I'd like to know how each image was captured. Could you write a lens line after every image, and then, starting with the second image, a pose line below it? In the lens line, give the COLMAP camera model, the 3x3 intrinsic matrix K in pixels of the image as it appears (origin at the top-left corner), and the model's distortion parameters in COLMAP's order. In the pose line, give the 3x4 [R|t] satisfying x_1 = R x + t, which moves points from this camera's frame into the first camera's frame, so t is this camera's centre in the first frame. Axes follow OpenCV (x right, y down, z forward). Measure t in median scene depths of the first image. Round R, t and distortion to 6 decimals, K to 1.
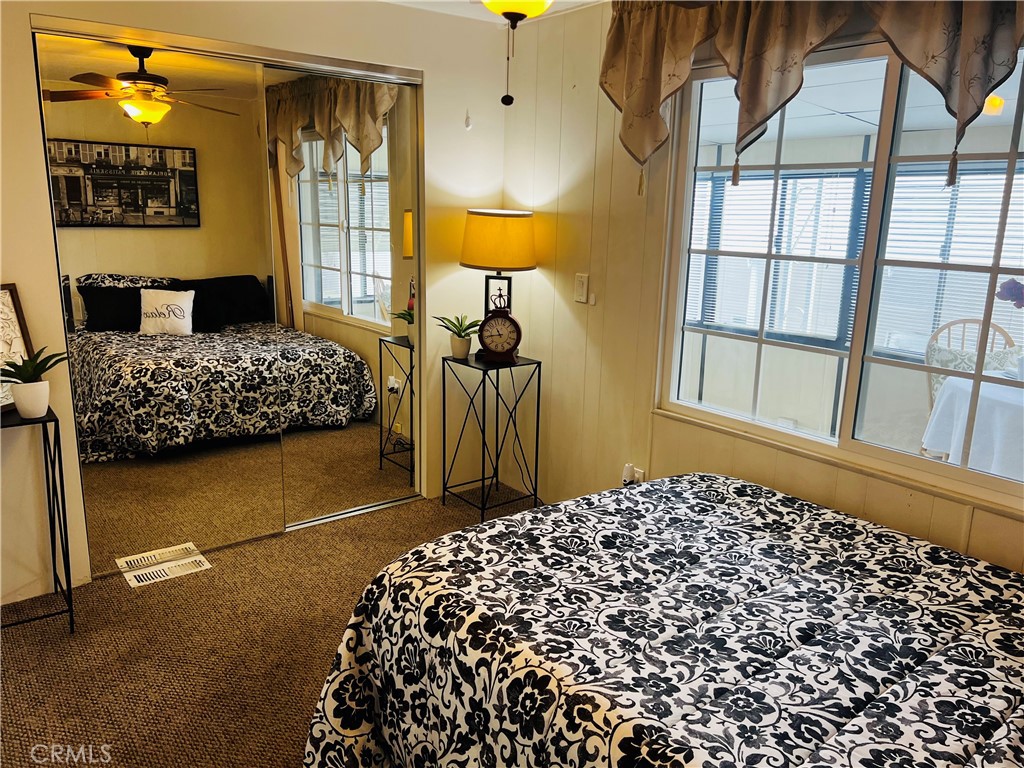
lens RADIAL K [[764.0, 0, 507.3], [0, 764.0, 385.2], [0, 0, 1]] dist [0.008670, -0.002179]
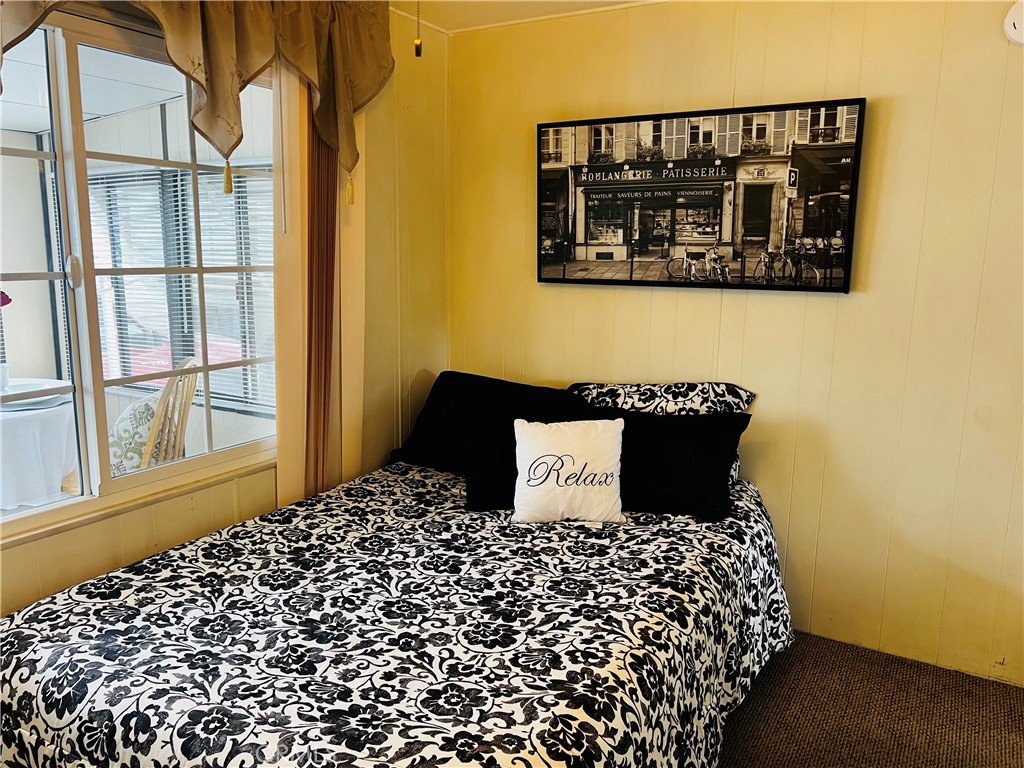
lens RADIAL K [[764.0, 0, 506.6], [0, 764.0, 379.9], [0, 0, 1]] dist [0.008670, -0.002179]
pose [[-0.368500, -0.186427, 0.910743, -0.579010], [0.191575, 0.943428, 0.270632, -0.222837], [-0.909674, 0.274204, -0.311939, 1.026865]]
